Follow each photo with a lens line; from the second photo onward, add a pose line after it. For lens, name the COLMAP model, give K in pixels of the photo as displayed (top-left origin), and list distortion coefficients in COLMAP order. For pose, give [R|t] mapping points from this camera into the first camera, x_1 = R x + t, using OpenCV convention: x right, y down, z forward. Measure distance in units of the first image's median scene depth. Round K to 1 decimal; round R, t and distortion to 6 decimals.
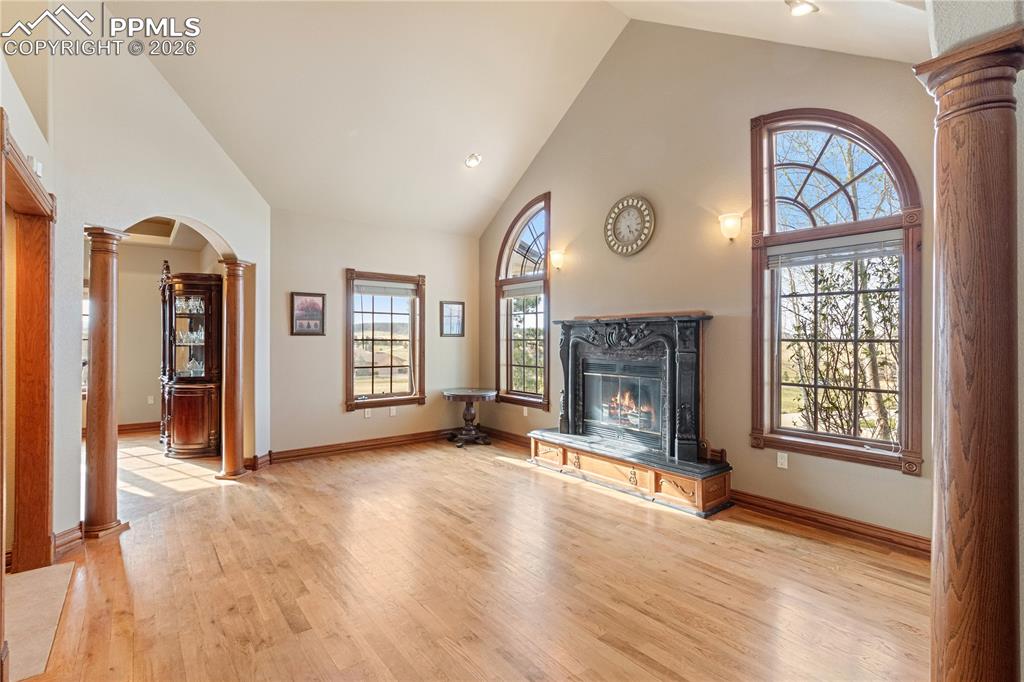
lens RADIAL K [[479.5, 0, 505.4], [0, 479.5, 339.4], [0, 0, 1]] dist [-0.002741, -0.001032]
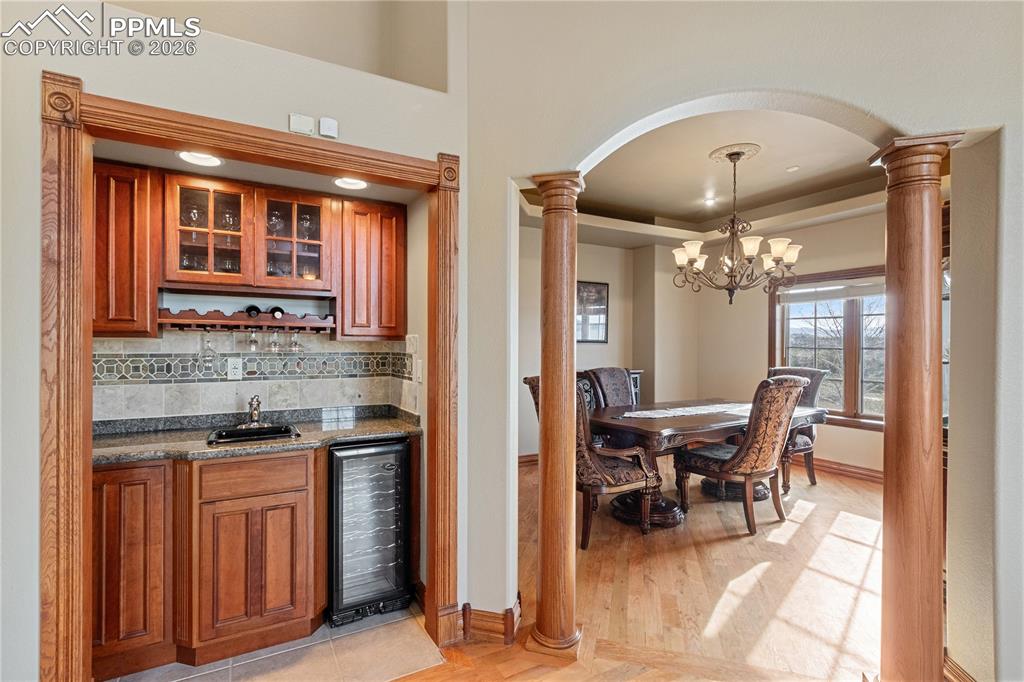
lens RADIAL K [[479.5, 0, 496.3], [0, 479.5, 346.3], [0, 0, 1]] dist [-0.002741, -0.001032]
pose [[-0.181001, 0.000744, -0.983483, -0.118261], [-0.005679, 0.999982, 0.001802, -0.001052], [0.983467, 0.005911, -0.180993, 0.640988]]
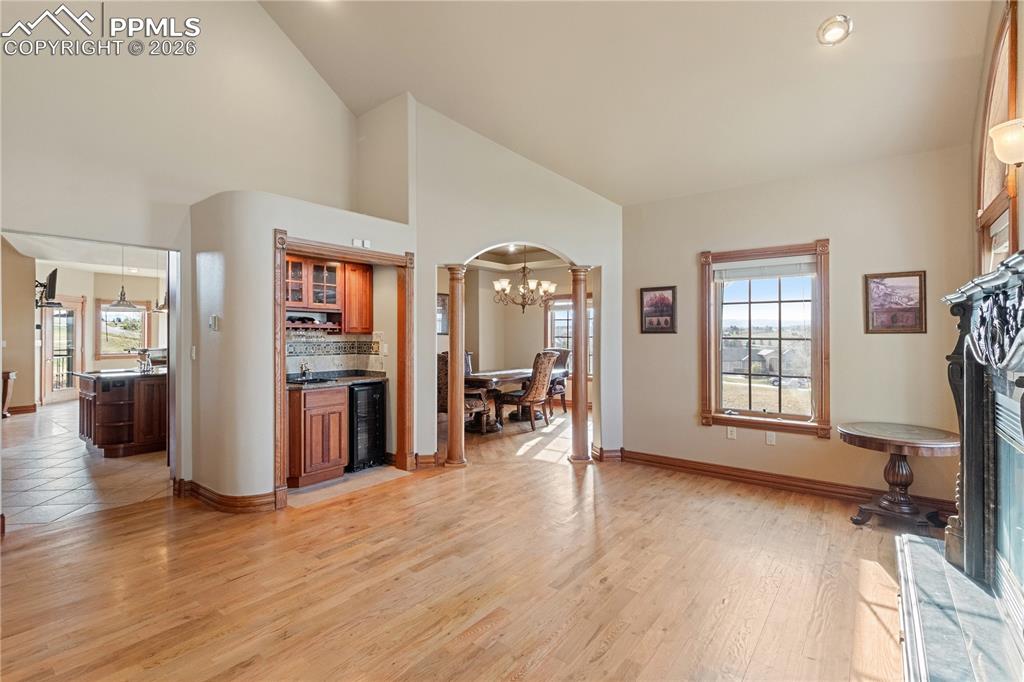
lens RADIAL K [[479.5, 0, 503.5], [0, 479.5, 332.6], [0, 0, 1]] dist [-0.002741, -0.001032]
pose [[0.226351, -0.006921, -0.974021, 0.412934], [-0.000319, 0.999974, -0.007179, -0.003076], [0.974046, 0.001936, 0.226343, 0.496695]]
